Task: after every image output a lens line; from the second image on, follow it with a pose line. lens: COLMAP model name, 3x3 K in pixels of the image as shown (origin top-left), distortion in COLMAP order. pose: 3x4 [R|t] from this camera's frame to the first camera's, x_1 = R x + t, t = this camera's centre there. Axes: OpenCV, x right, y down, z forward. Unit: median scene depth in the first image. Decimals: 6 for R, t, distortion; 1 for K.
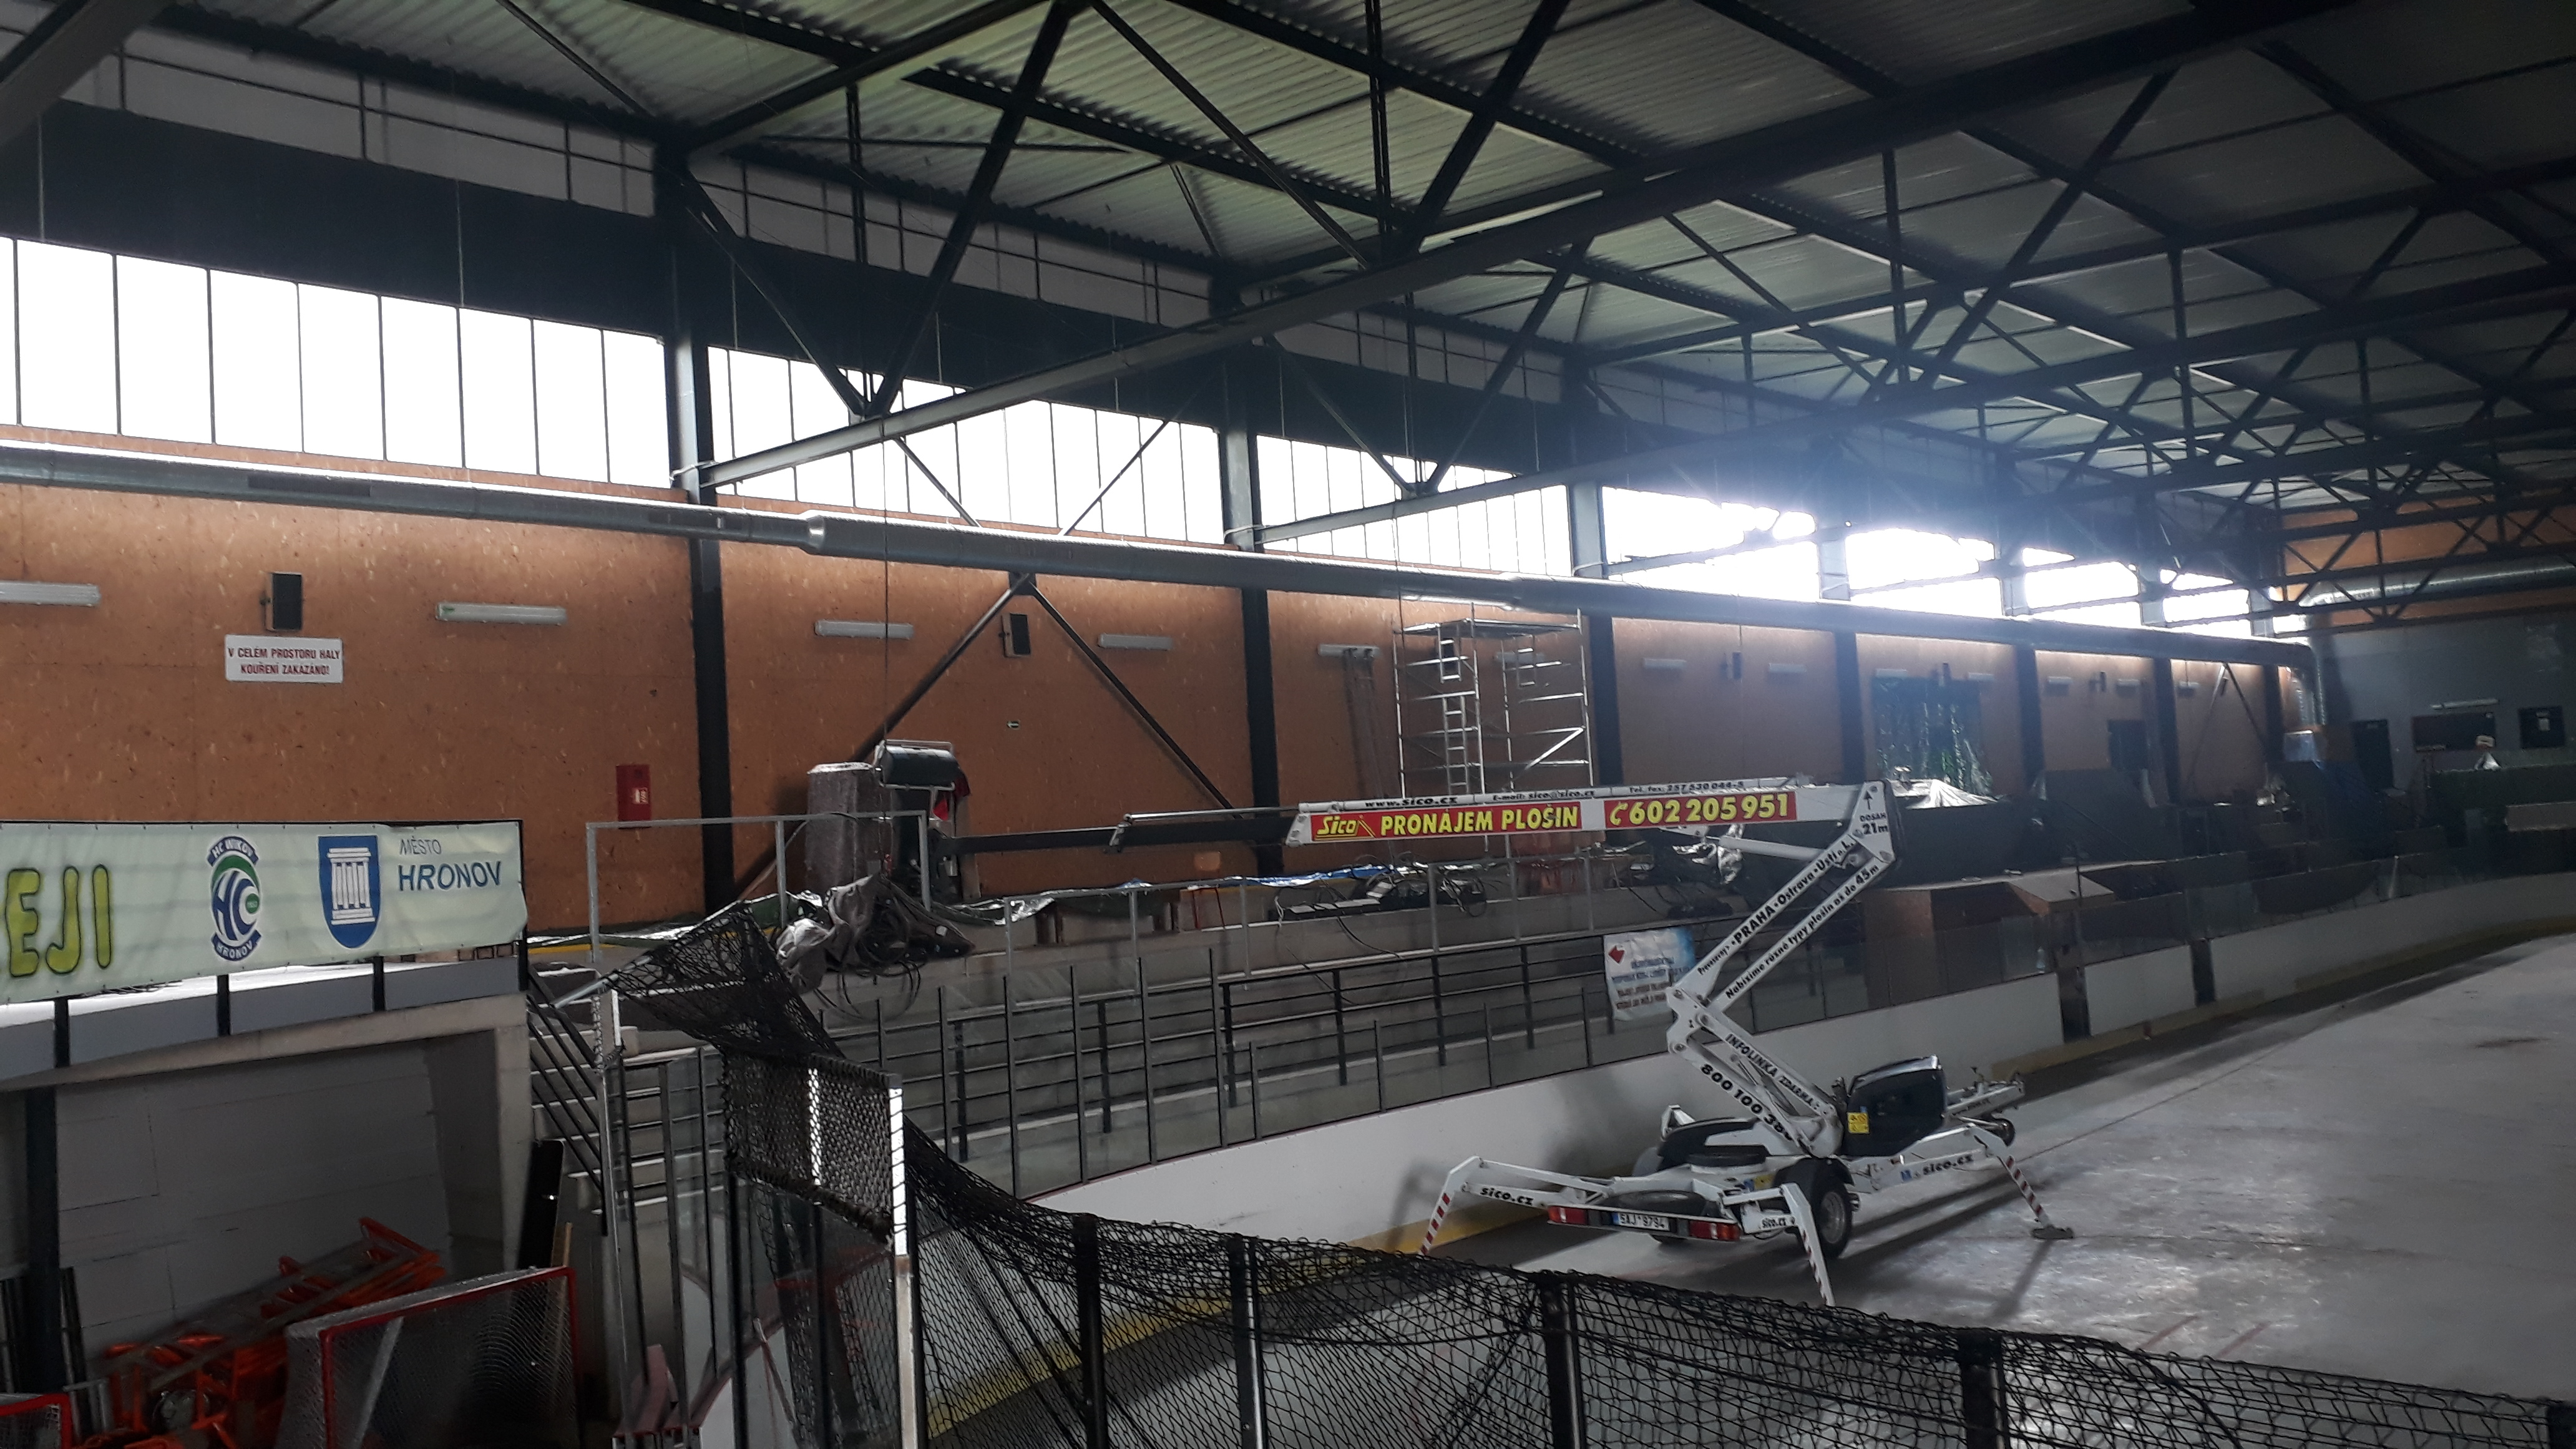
lens RADIAL K [[2107.1, 0, 1288.0], [0, 2107.1, 724.5], [0, 0, 1]] dist [0.041652, -0.041399]
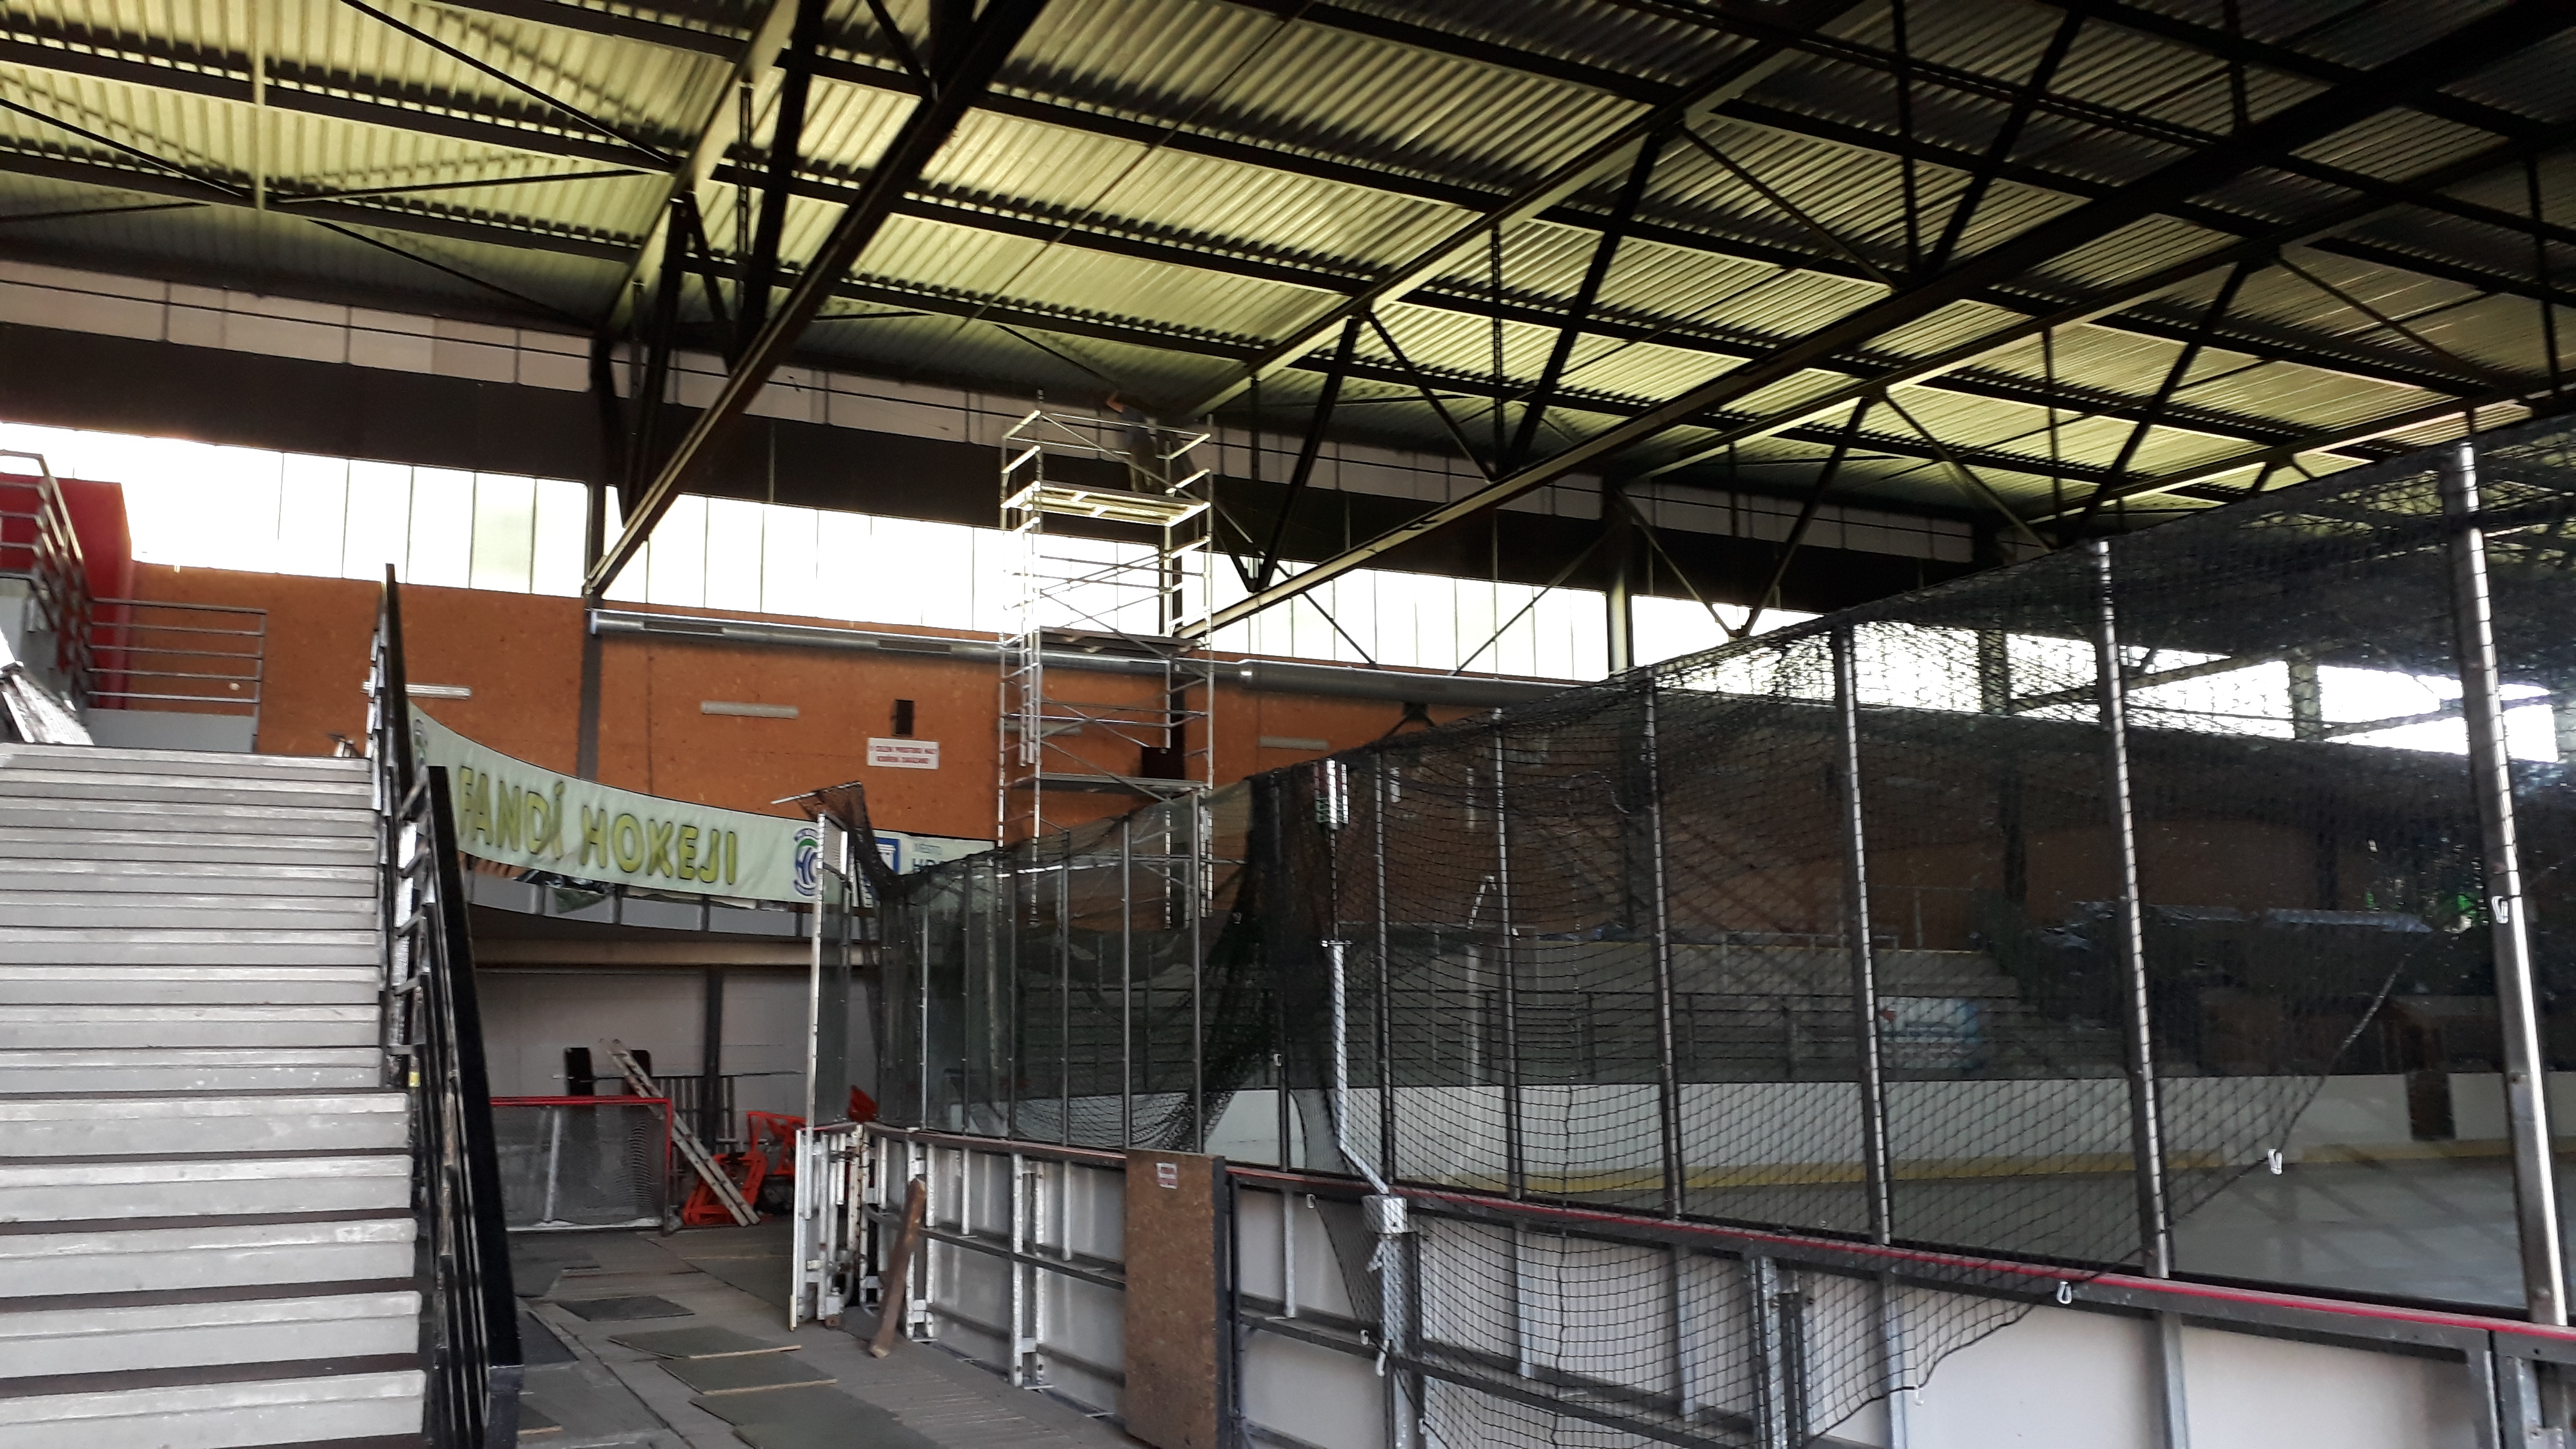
lens RADIAL K [[2064.1, 0, 1288.0], [0, 2064.1, 724.5], [0, 0, 1]] dist [0.008302, 0.004425]
pose [[0.932647, -0.016692, -0.360404, 0.355504], [-0.016915, 0.995808, -0.089893, 0.082317], [0.360393, 0.089935, 0.928455, -0.333172]]
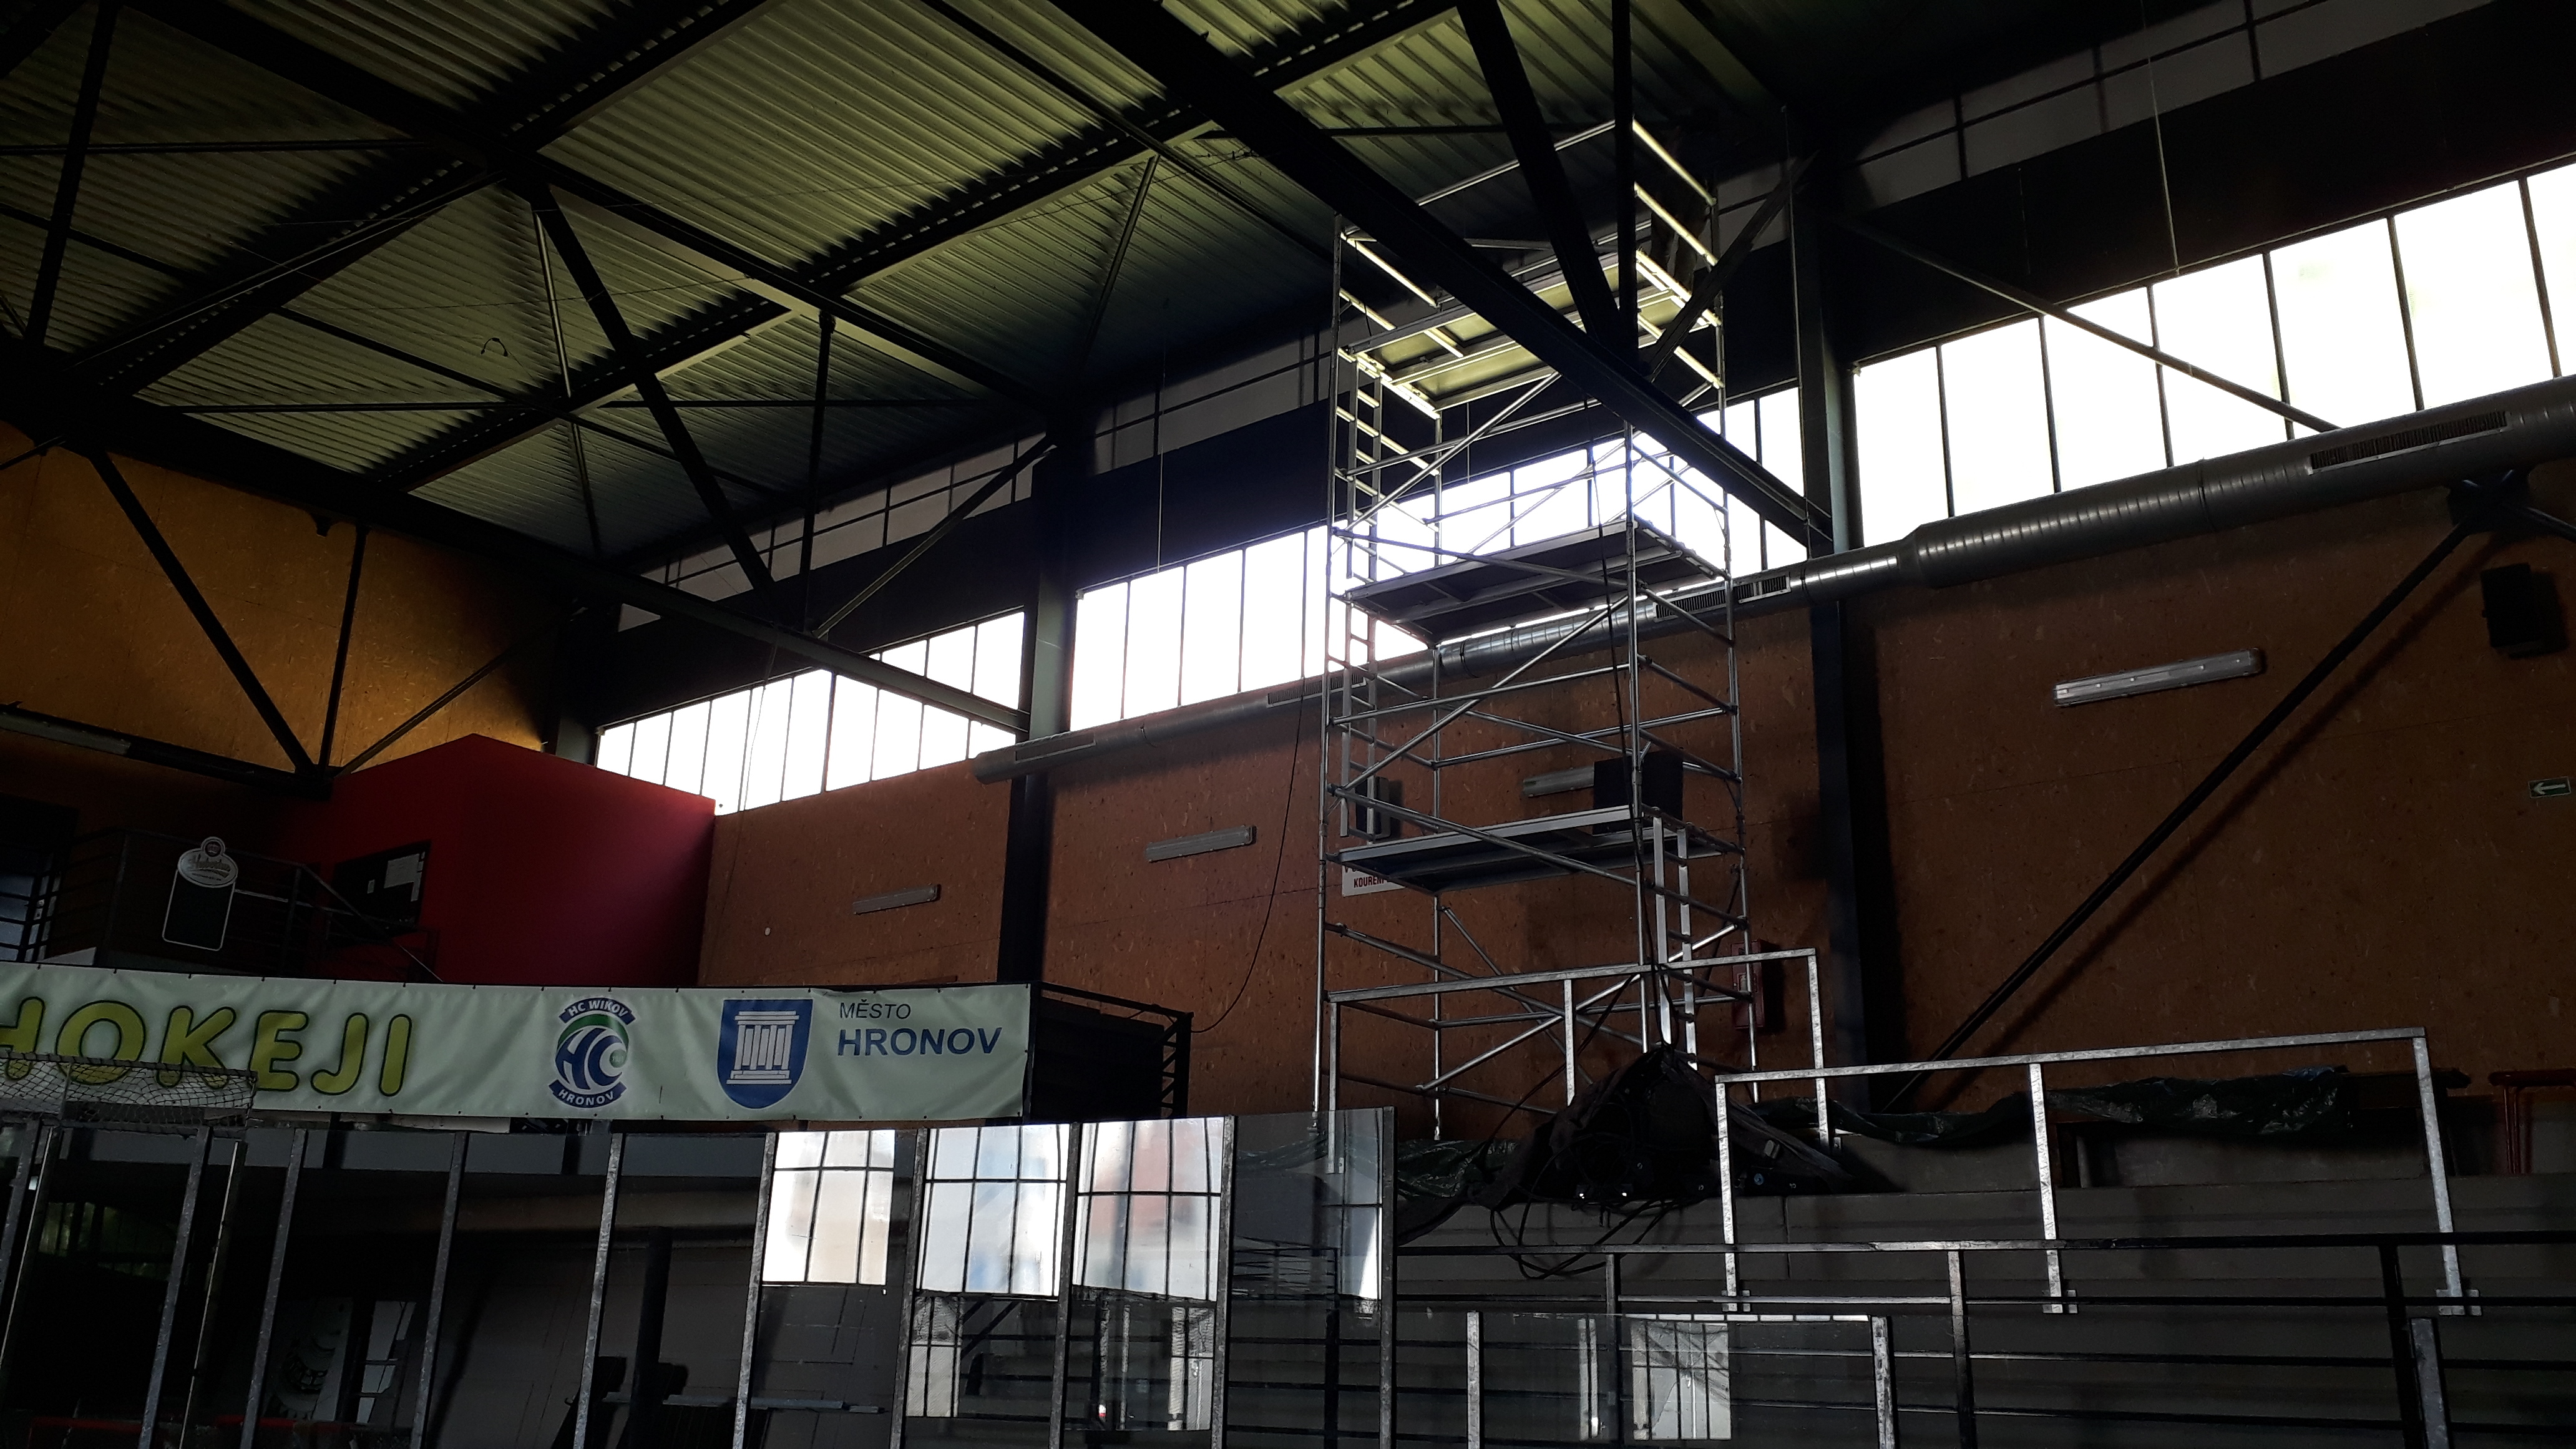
lens RADIAL K [[2064.1, 0, 1288.0], [0, 2064.1, 724.5], [0, 0, 1]] dist [0.008302, 0.004425]
pose [[0.045623, -0.246517, -0.968064, 0.442313], [0.029068, 0.968990, -0.245383, 0.135391], [0.998536, -0.016945, 0.051375, 0.918769]]
